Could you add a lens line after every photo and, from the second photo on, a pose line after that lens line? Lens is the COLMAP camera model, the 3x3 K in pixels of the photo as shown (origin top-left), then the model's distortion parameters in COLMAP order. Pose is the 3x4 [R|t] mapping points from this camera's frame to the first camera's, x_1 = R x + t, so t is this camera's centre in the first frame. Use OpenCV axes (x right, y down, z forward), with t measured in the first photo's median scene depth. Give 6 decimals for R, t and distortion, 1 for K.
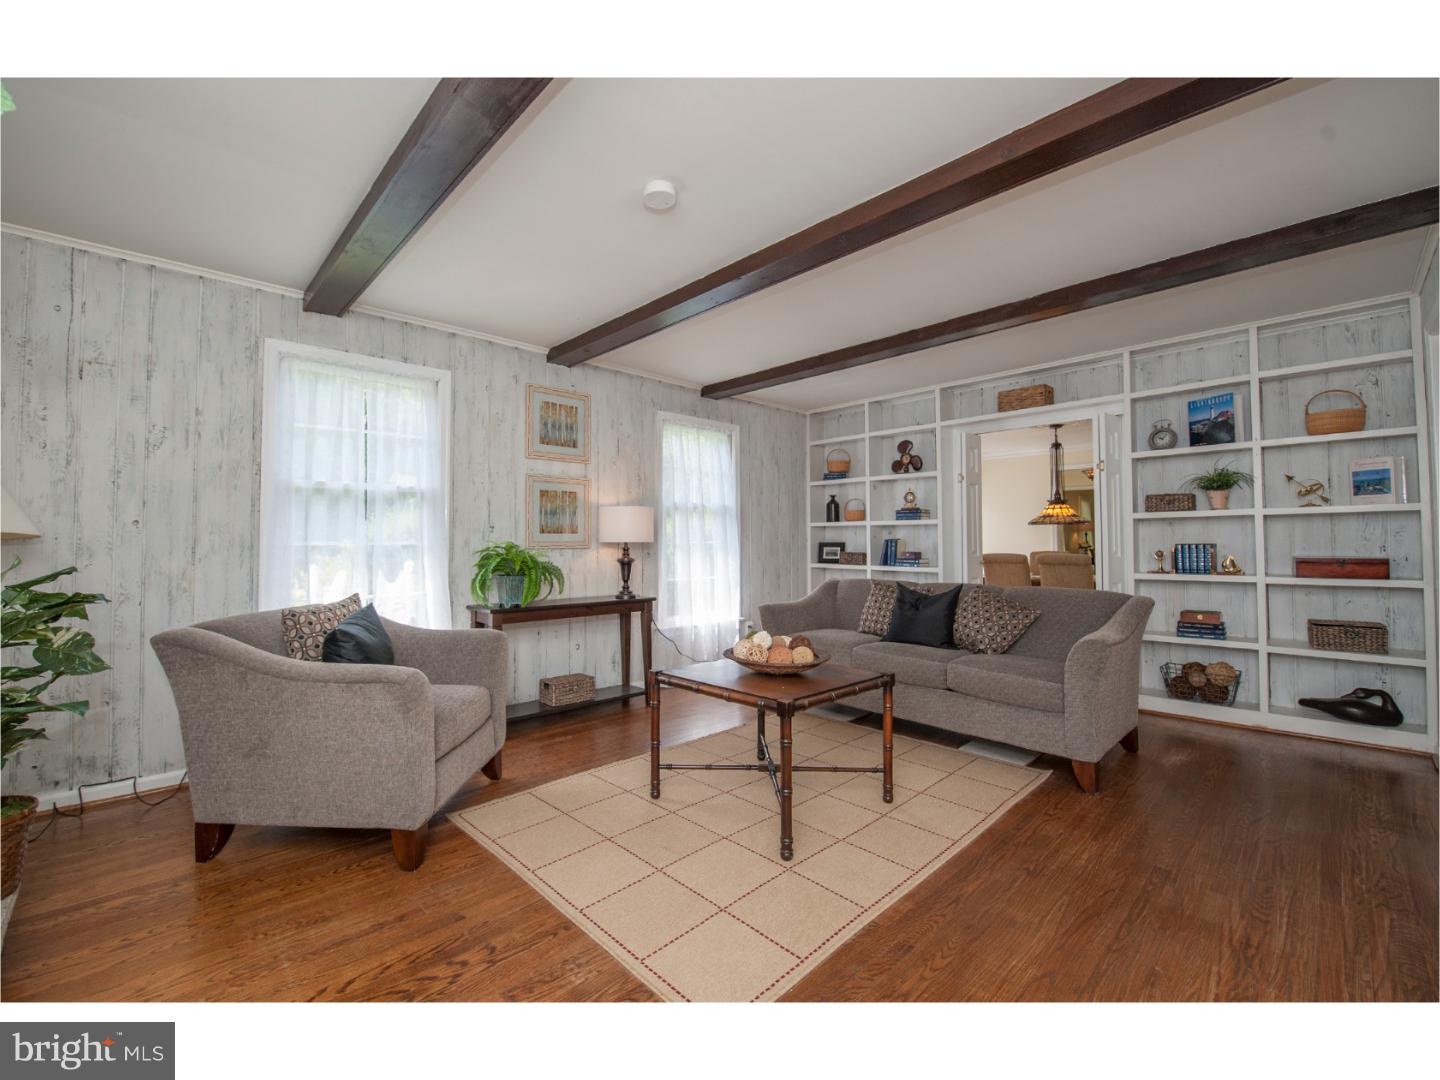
lens RADIAL K [[607.0, 0, 689.7], [0, 607.0, 525.8], [0, 0, 1]] dist [-0.020704, 0.000134]
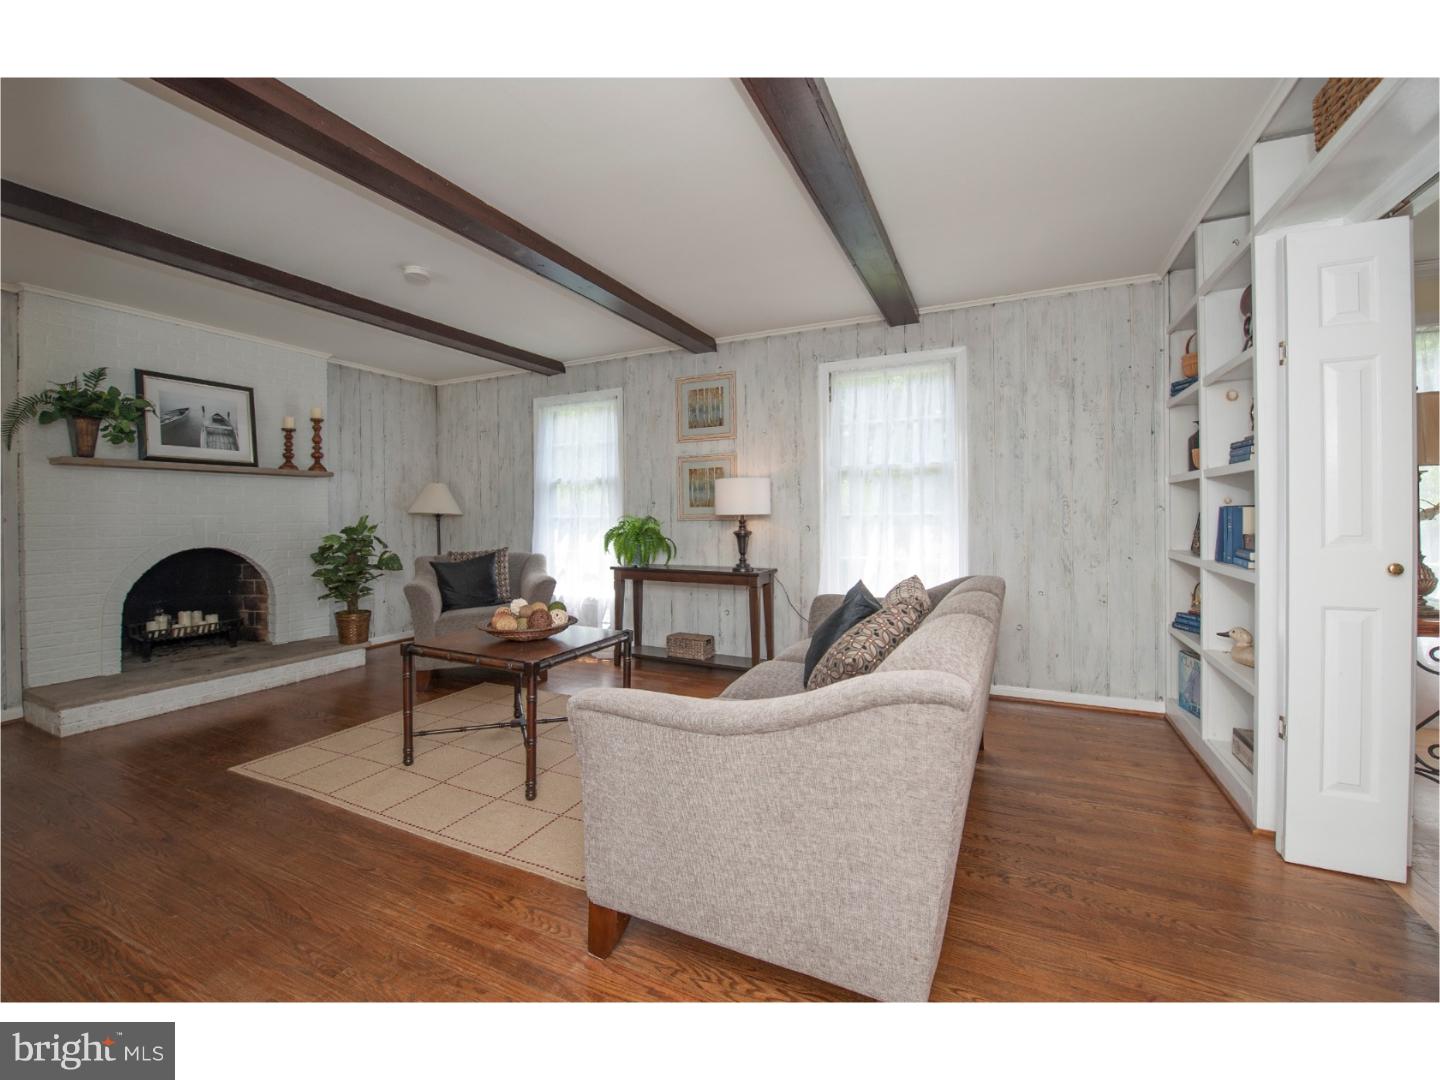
lens RADIAL K [[607.0, 0, 689.7], [0, 607.0, 525.8], [0, 0, 1]] dist [-0.020704, 0.000134]
pose [[0.346214, 0.006476, -0.938133, 0.802400], [0.028713, 0.999435, 0.017496, 0.026167], [0.937716, -0.032994, 0.345832, 0.588879]]
